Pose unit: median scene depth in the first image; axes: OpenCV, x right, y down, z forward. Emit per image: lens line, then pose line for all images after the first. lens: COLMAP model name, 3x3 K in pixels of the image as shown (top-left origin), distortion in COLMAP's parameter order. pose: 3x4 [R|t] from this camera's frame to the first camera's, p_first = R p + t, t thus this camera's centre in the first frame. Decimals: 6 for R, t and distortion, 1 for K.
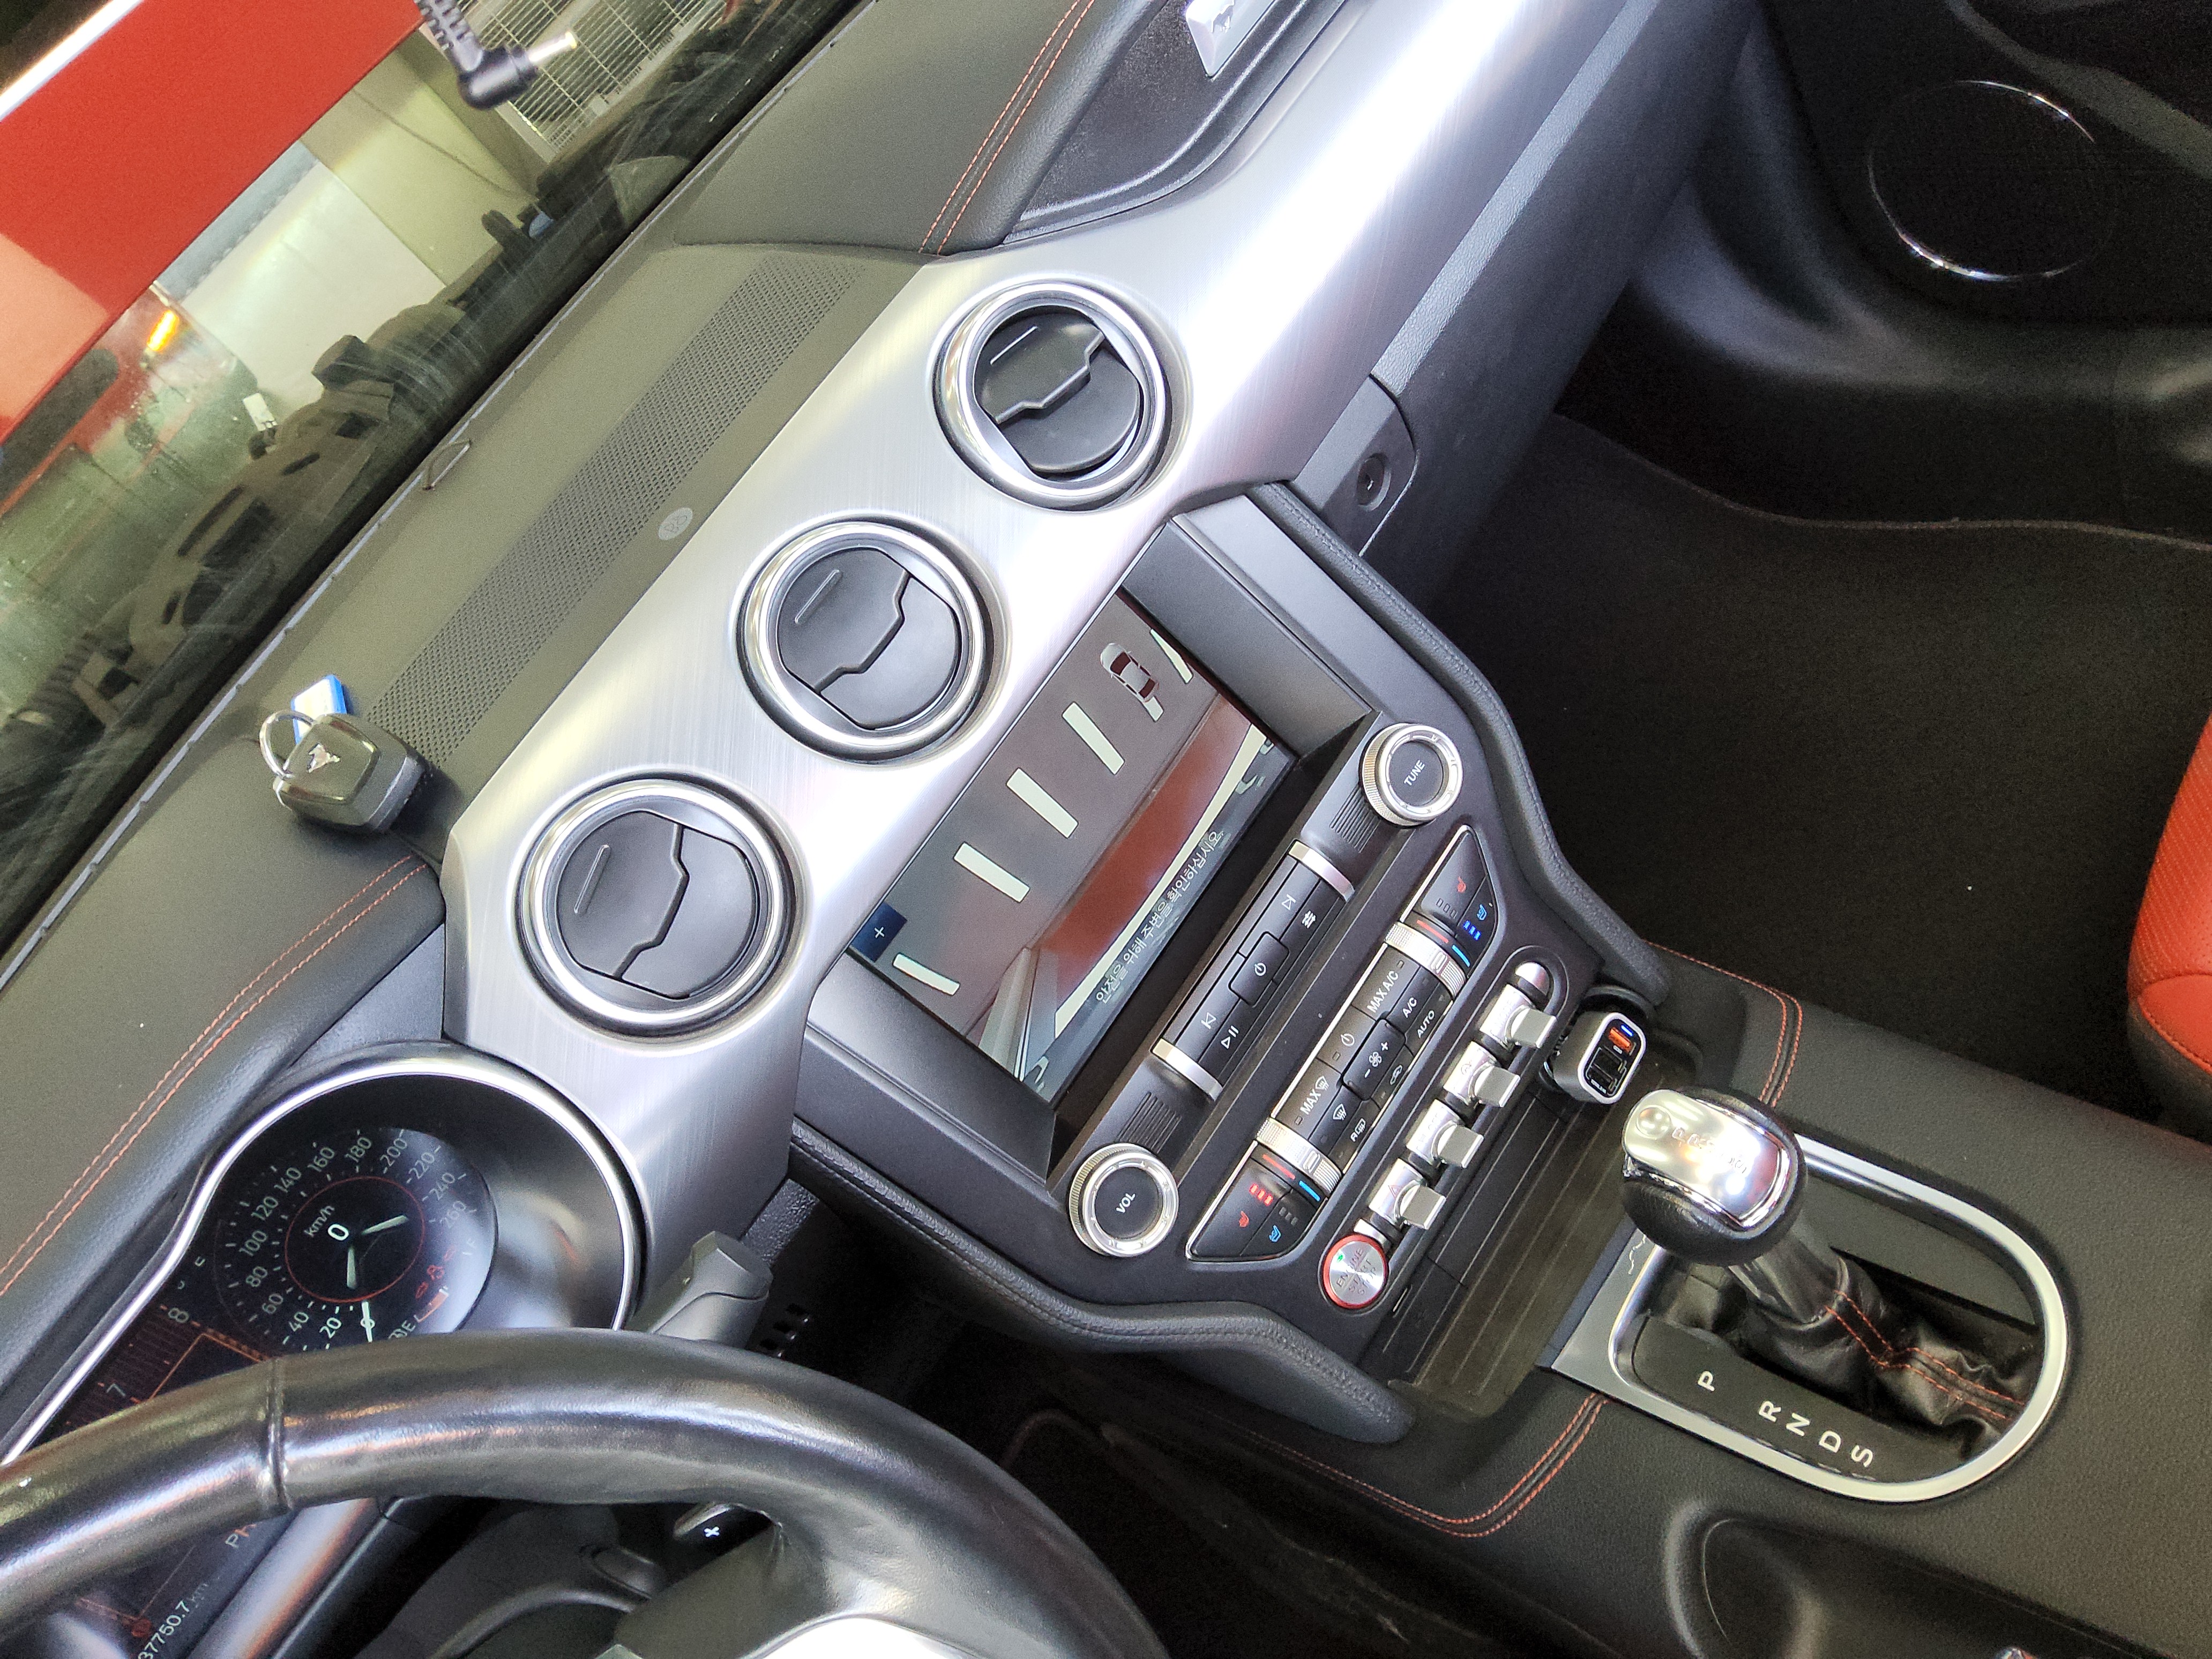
lens RADIAL K [[1686.2, 0, 1106.0], [0, 1686.2, 829.5], [0, 0, 1]] dist [-0.005600, -0.000012]
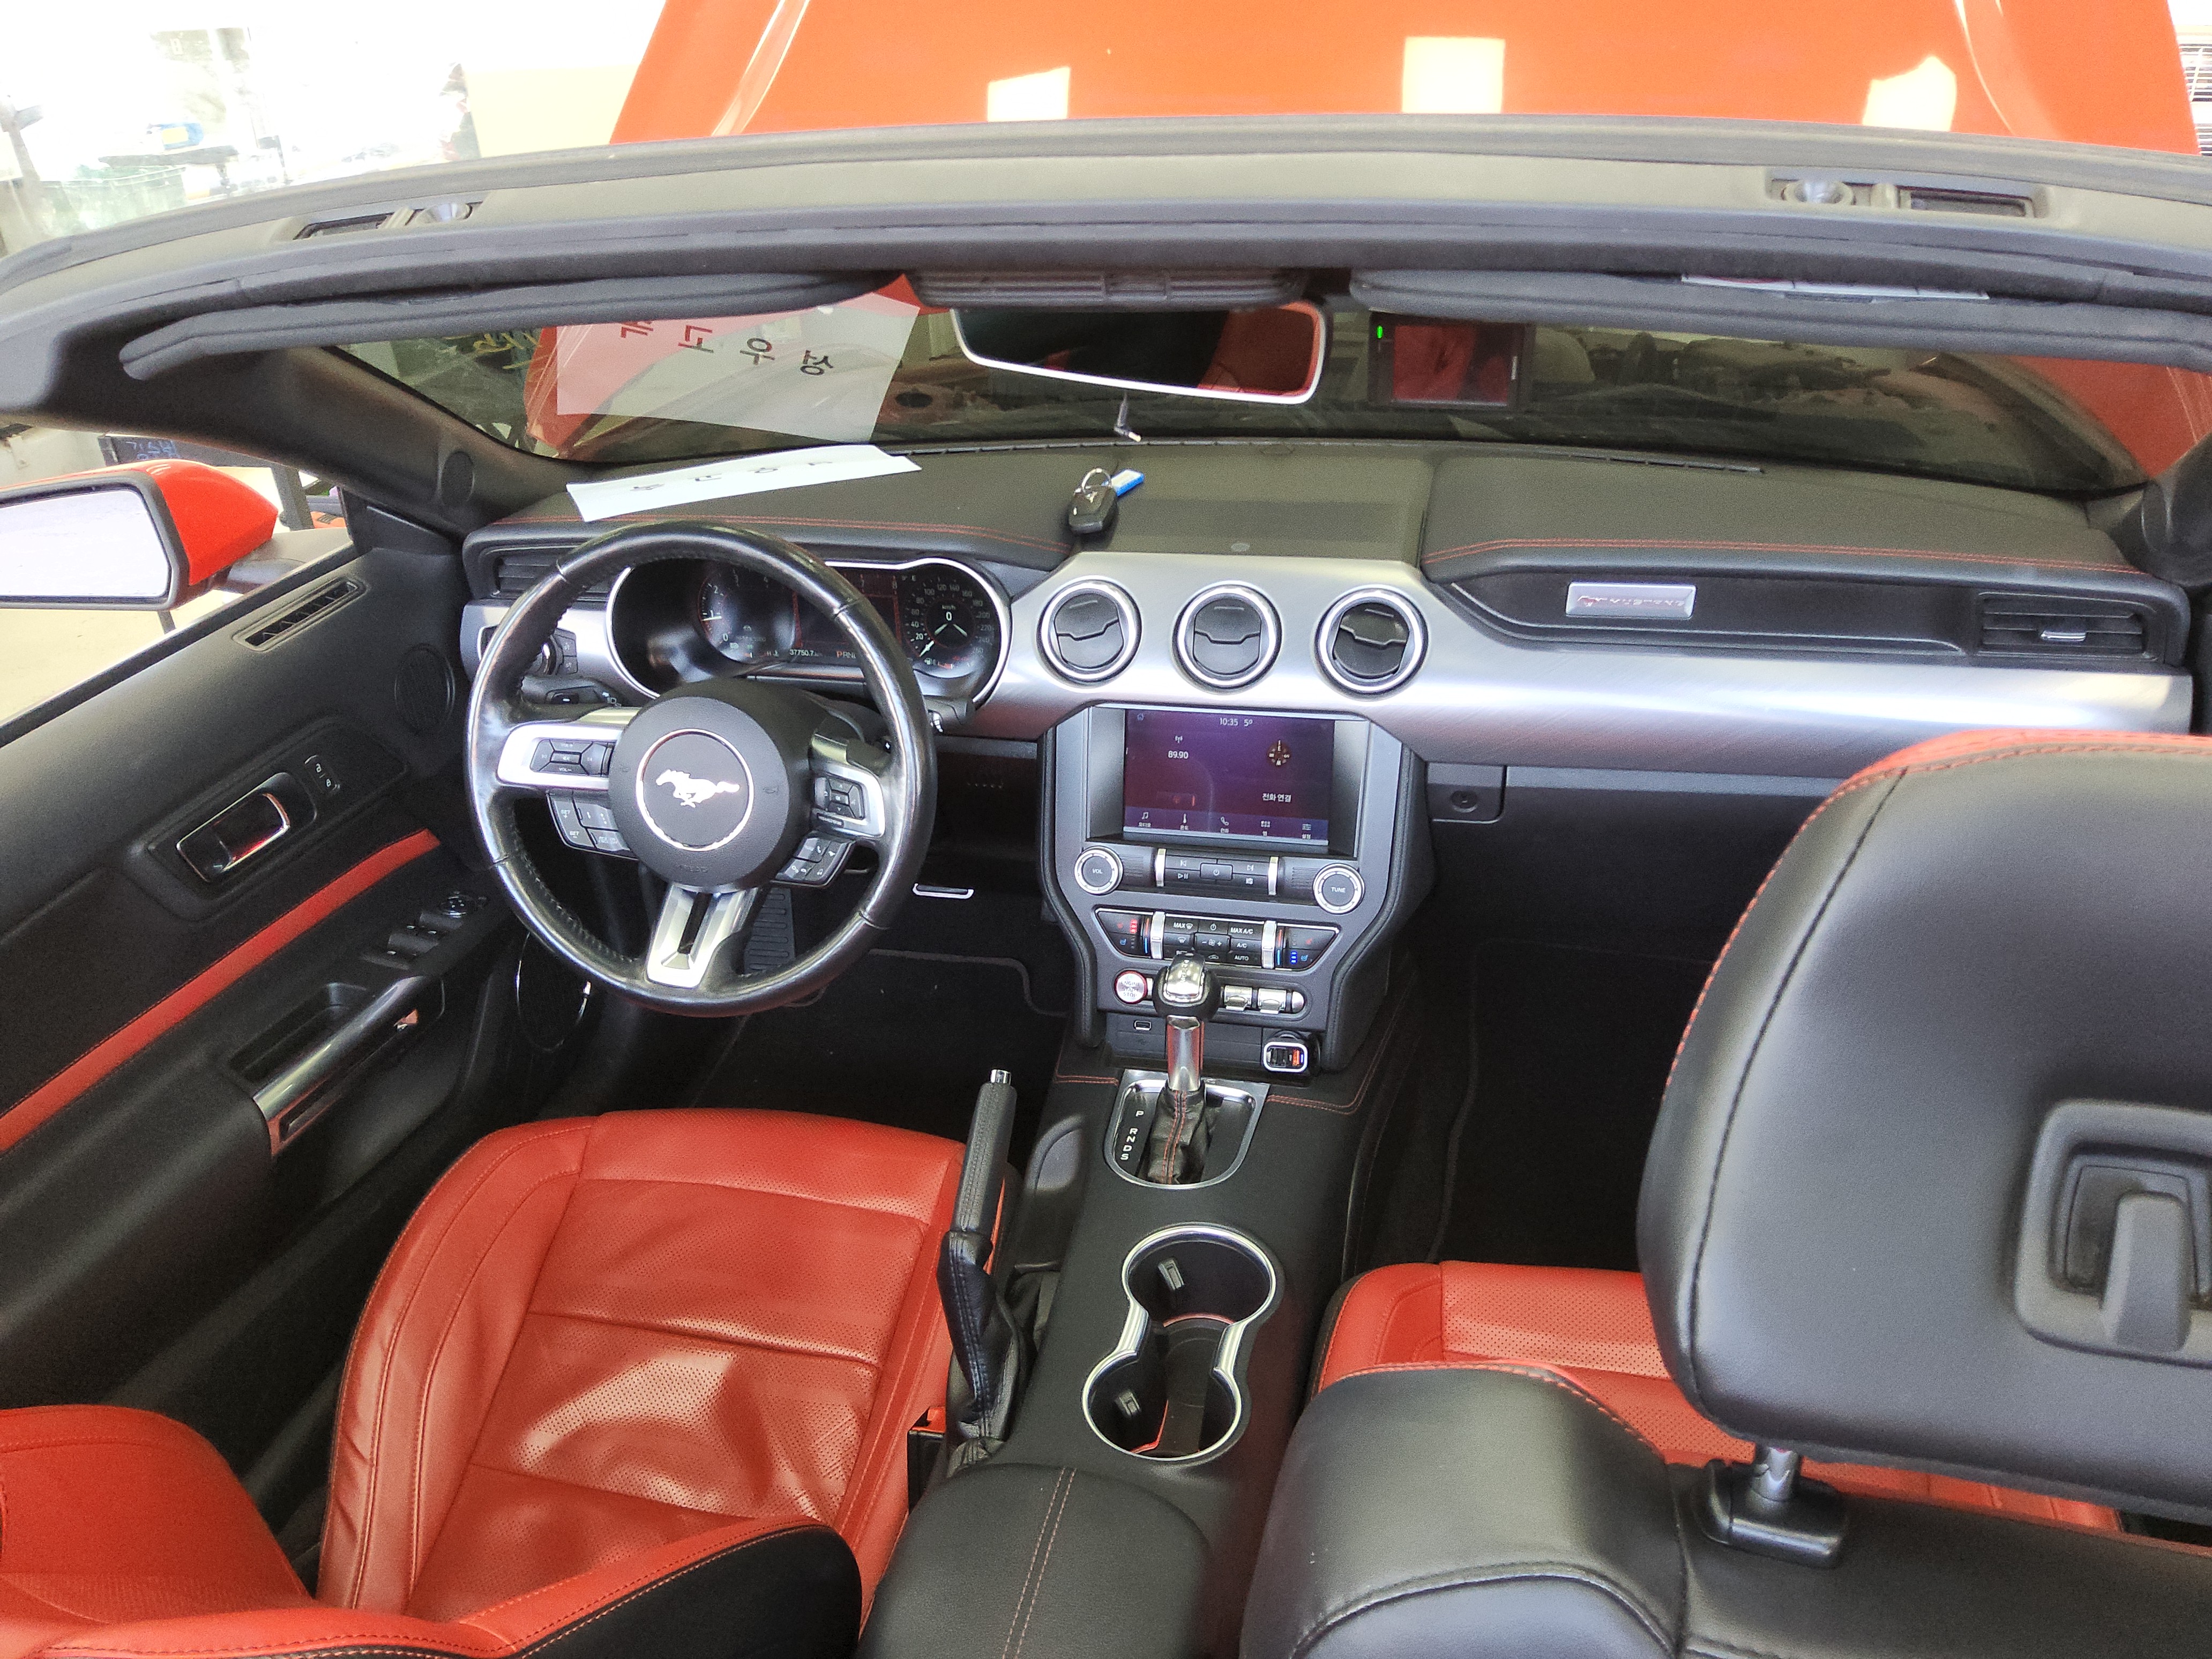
lens RADIAL K [[1686.2, 0, 1106.0], [0, 1686.2, 829.5], [0, 0, 1]] dist [-0.005600, -0.000012]
pose [[0.432869, 0.810854, -0.393878, 0.894113], [-0.783044, 0.554692, 0.281352, -0.475367], [0.446616, 0.186636, 0.875043, -1.037264]]
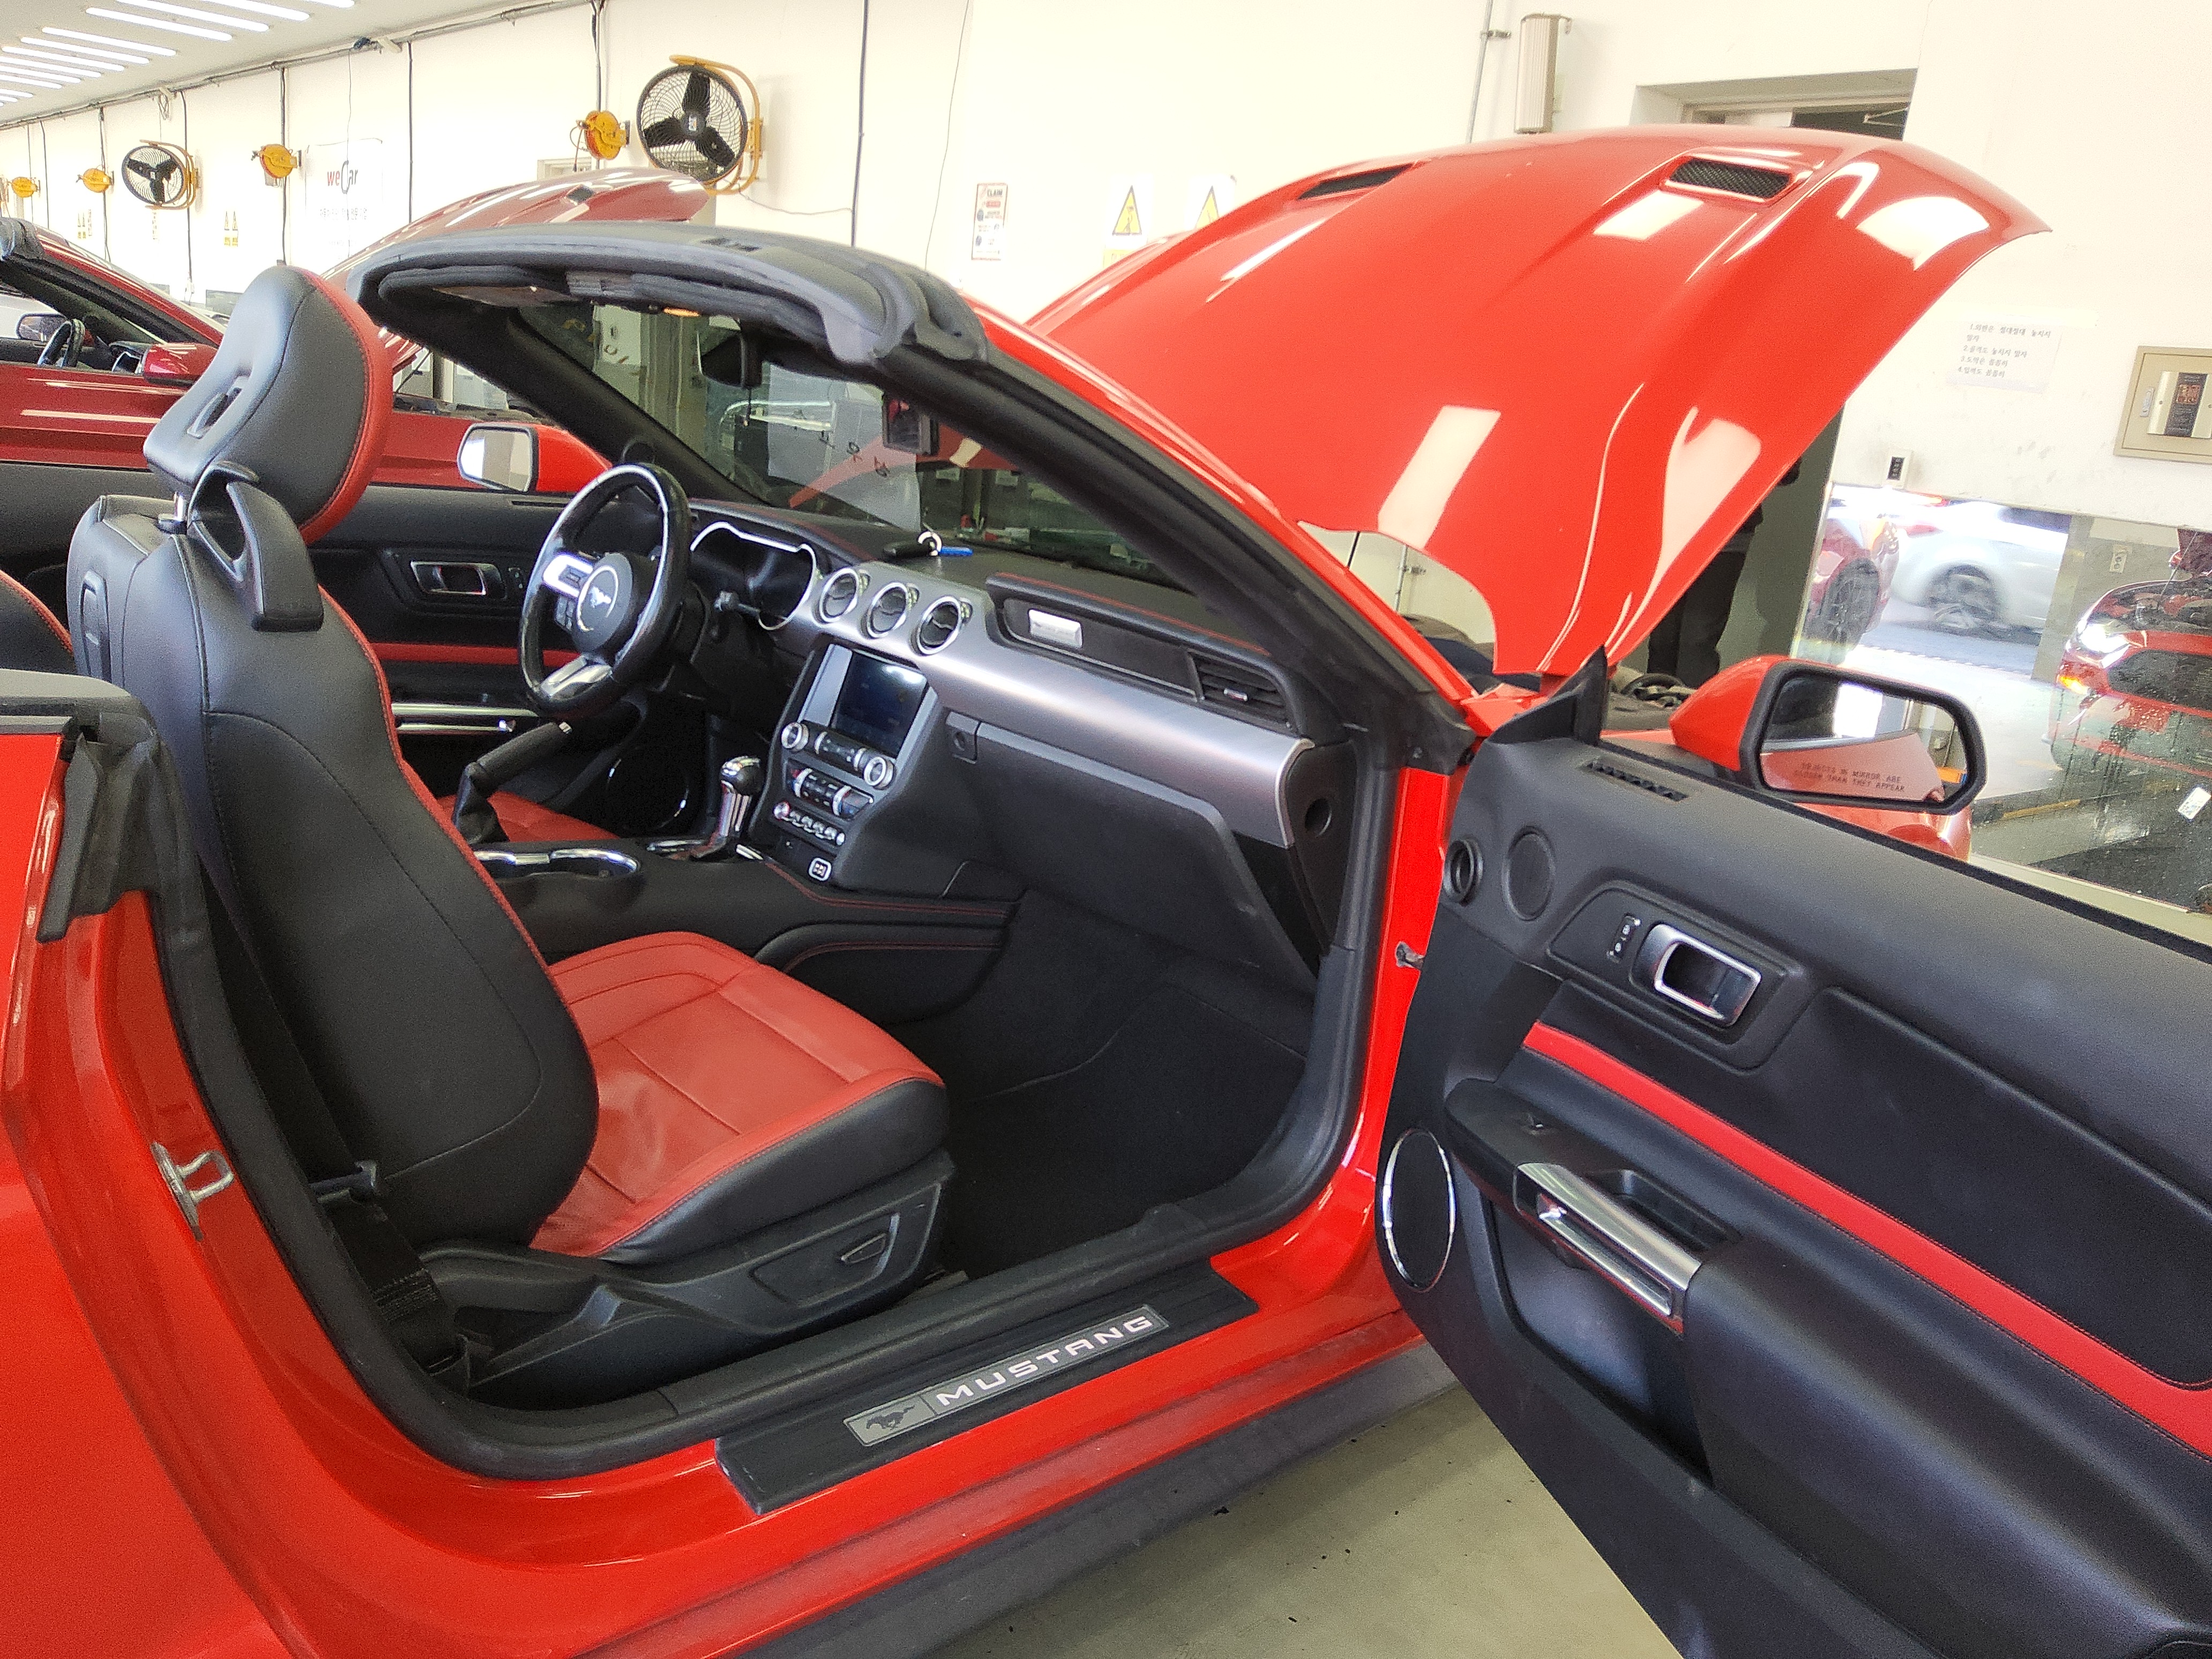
lens RADIAL K [[1686.2, 0, 1106.0], [0, 1686.2, 829.5], [0, 0, 1]] dist [-0.005600, -0.000012]
pose [[-0.152406, 0.723906, -0.672854, 2.772068], [-0.742638, 0.365334, 0.561266, -2.530300], [0.652121, 0.585227, 0.481921, -0.141218]]
